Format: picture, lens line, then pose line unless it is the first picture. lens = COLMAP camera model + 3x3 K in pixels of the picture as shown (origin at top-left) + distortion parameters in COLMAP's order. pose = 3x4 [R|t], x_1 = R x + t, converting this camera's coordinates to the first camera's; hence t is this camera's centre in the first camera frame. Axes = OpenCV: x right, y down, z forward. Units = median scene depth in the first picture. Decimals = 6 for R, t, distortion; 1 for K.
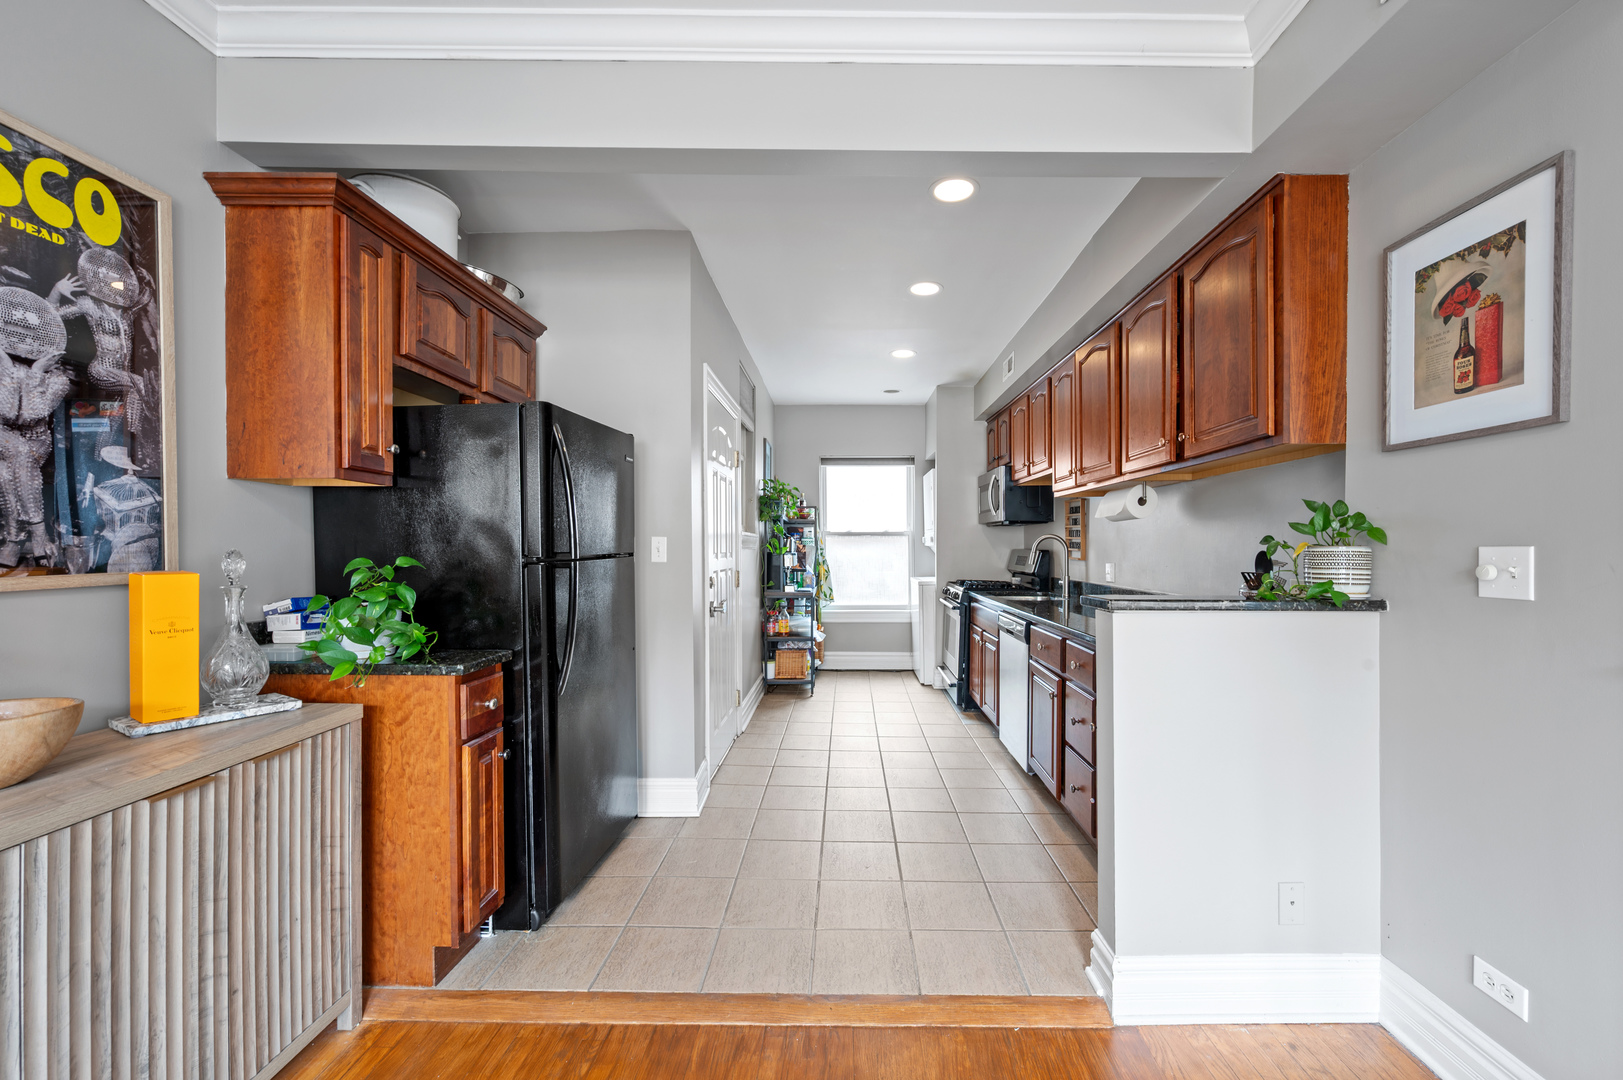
lens RADIAL K [[654.3, 0, 847.4], [0, 654.3, 555.5], [0, 0, 1]] dist [-0.001757, 0.000472]
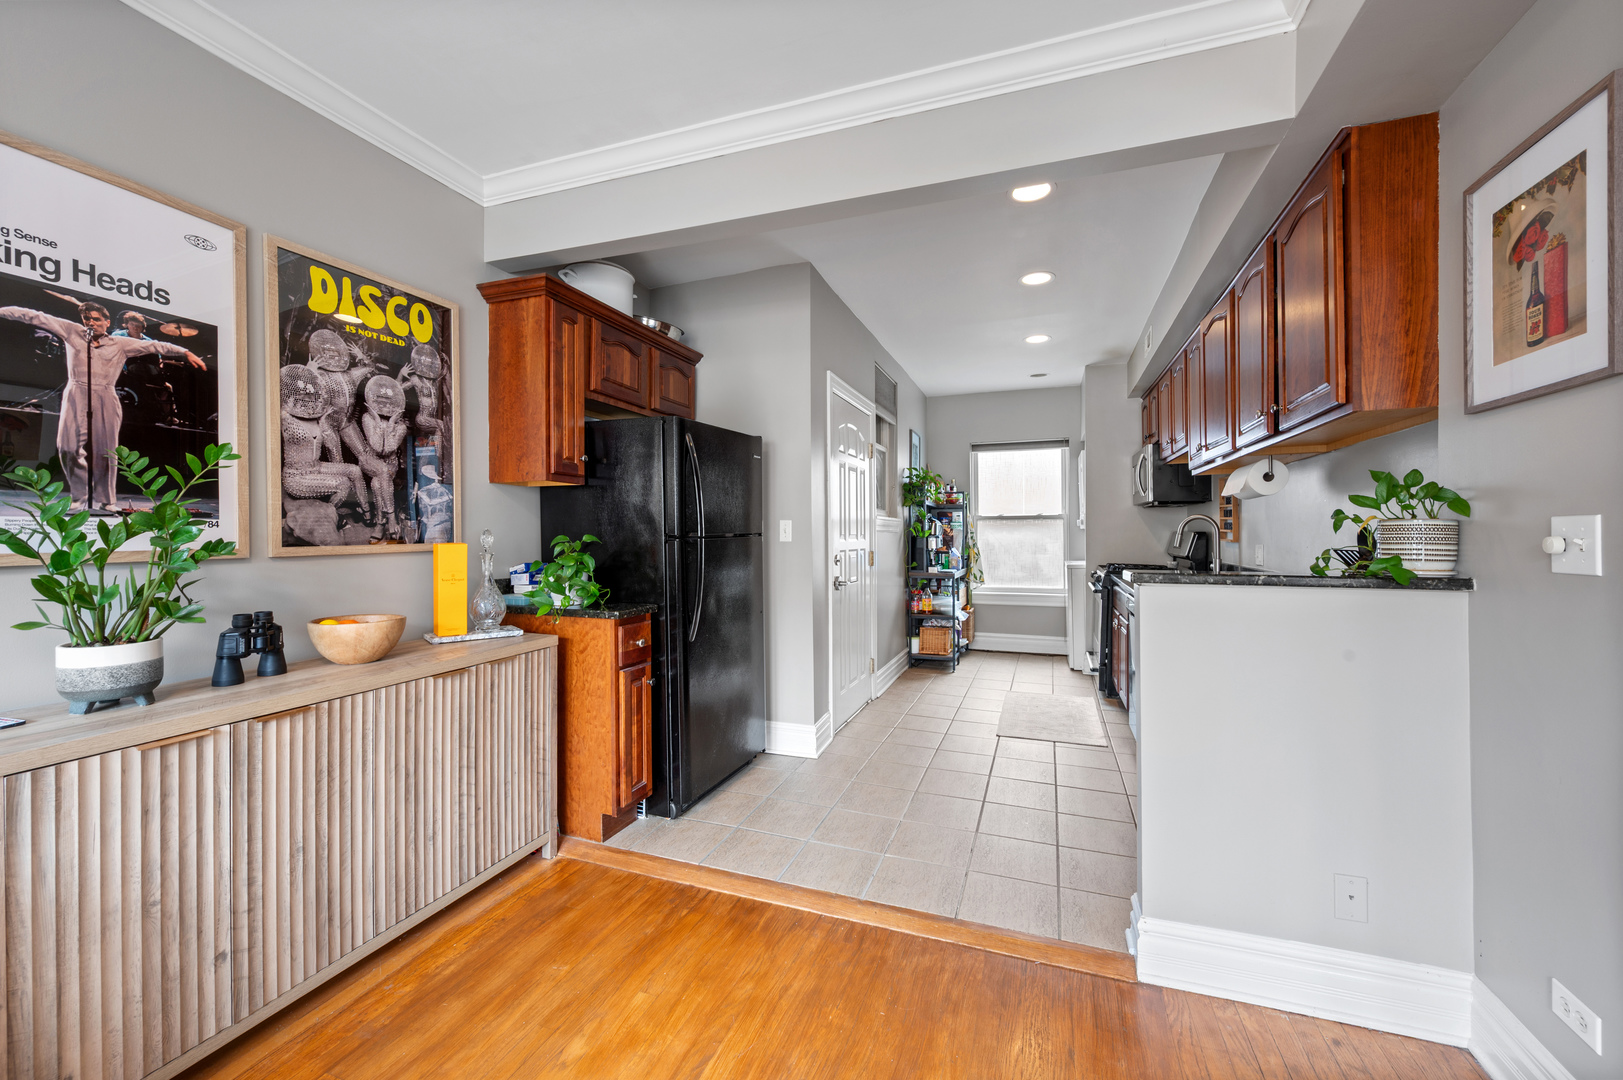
lens RADIAL K [[642.2, 0, 816.6], [0, 642.2, 536.9], [0, 0, 1]] dist [-0.000390, -0.000047]
pose [[0.940198, -0.002147, -0.340621, 0.273533], [-0.000650, 0.999967, -0.008096, 0.018885], [0.340627, 0.007833, 0.940166, -0.140782]]
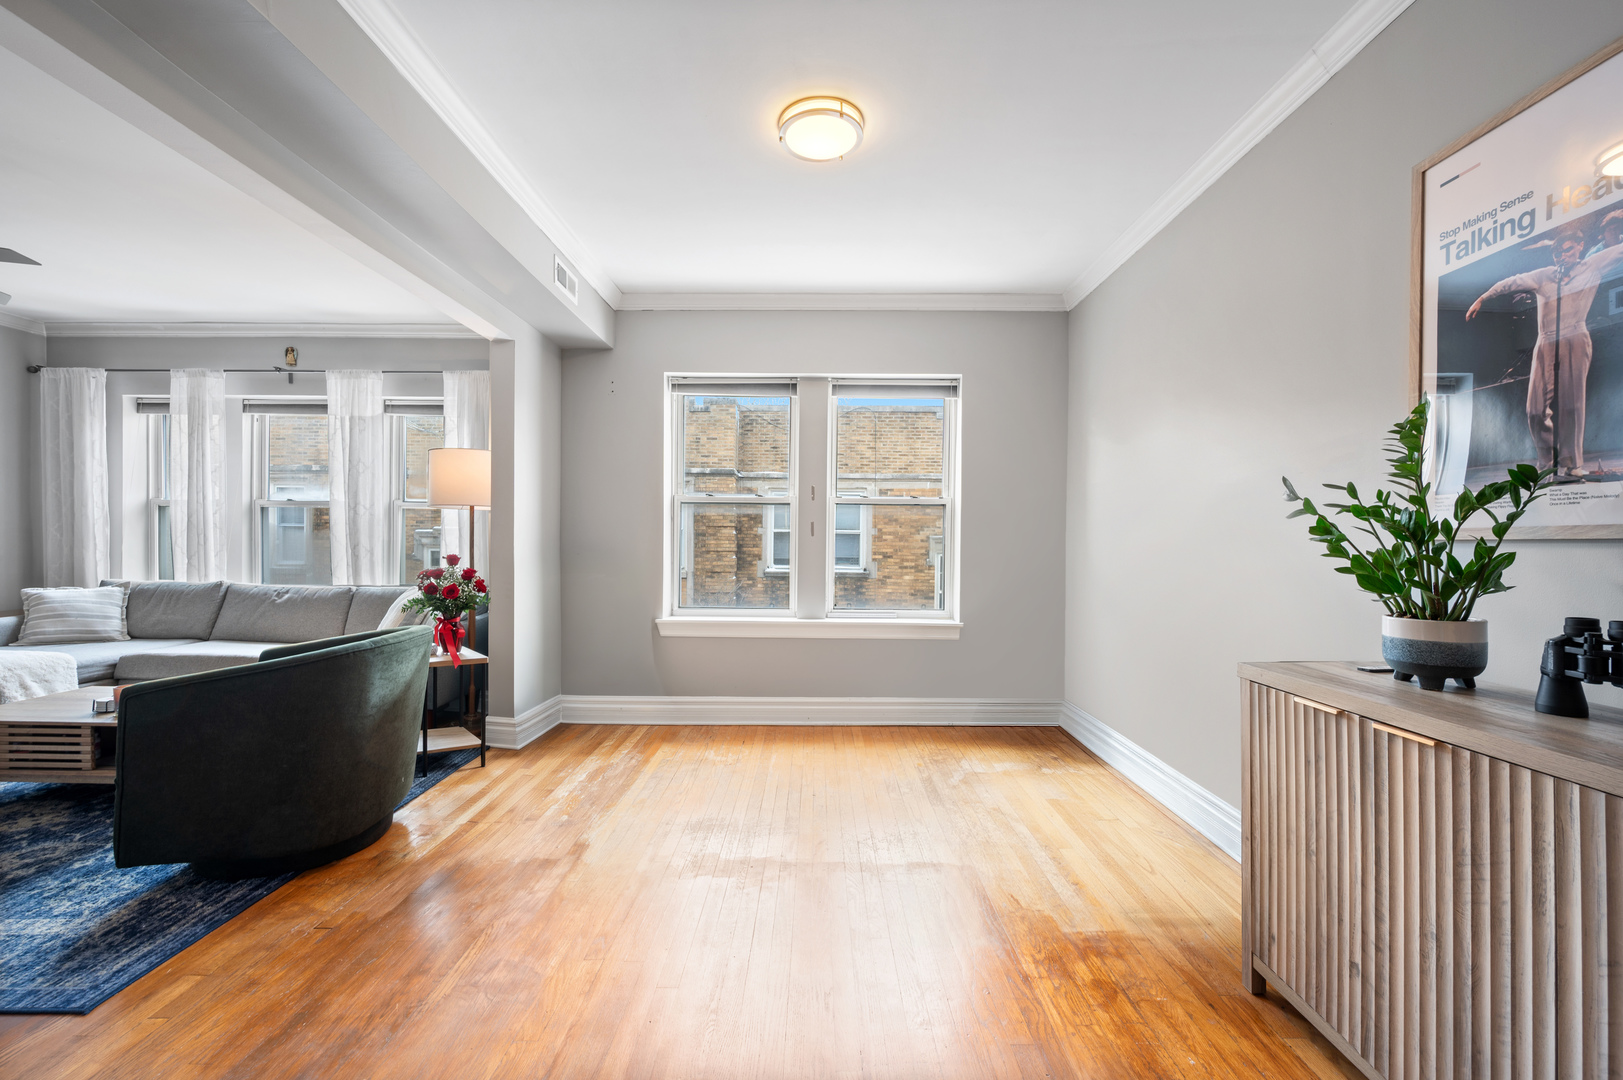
lens RADIAL K [[641.9, 0, 811.7], [0, 641.9, 551.3], [0, 0, 1]] dist [-0.001244, 0.000167]
pose [[-0.999911, -0.009682, 0.009230, -0.088471], [-0.009426, 0.999579, 0.027431, 0.049982], [-0.009492, 0.027342, -0.999581, 1.098944]]
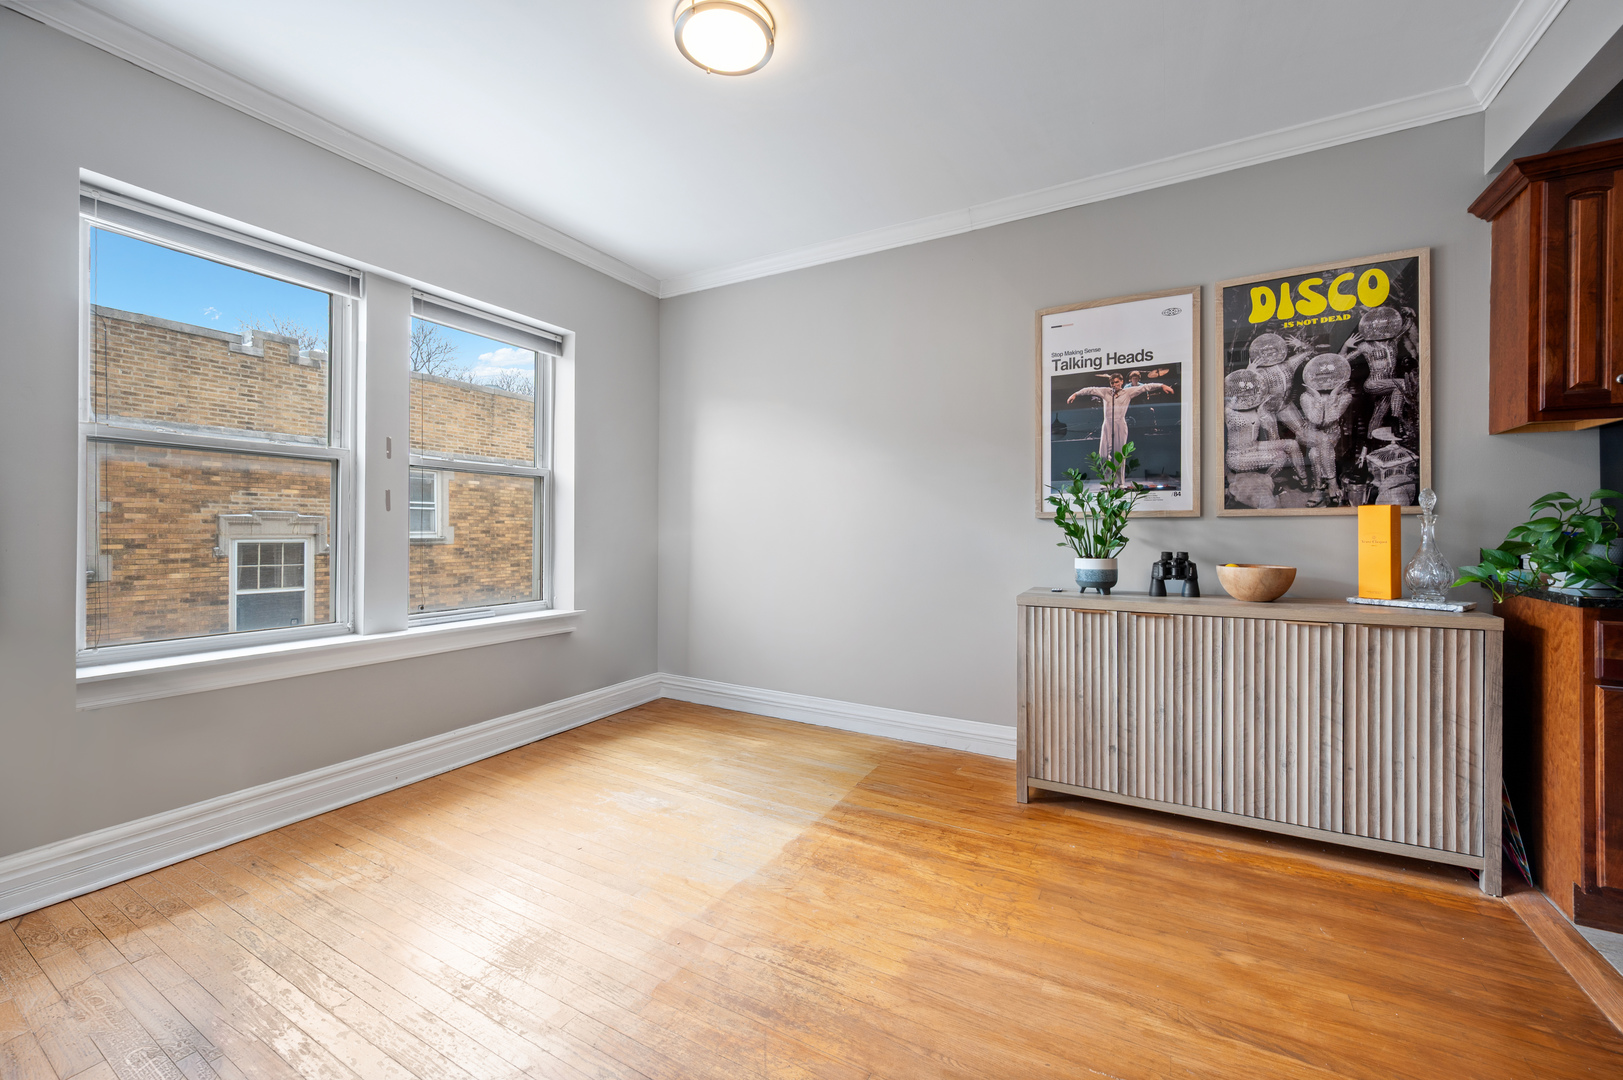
lens RADIAL K [[644.9, 0, 813.0], [0, 644.9, 531.7], [0, 0, 1]] dist [-0.001186, -0.000233]
pose [[-0.490080, 0.000427, -0.871678, 0.797653], [-0.014962, 0.999848, 0.008902, 0.079935], [0.871549, 0.017404, -0.489999, 0.477094]]
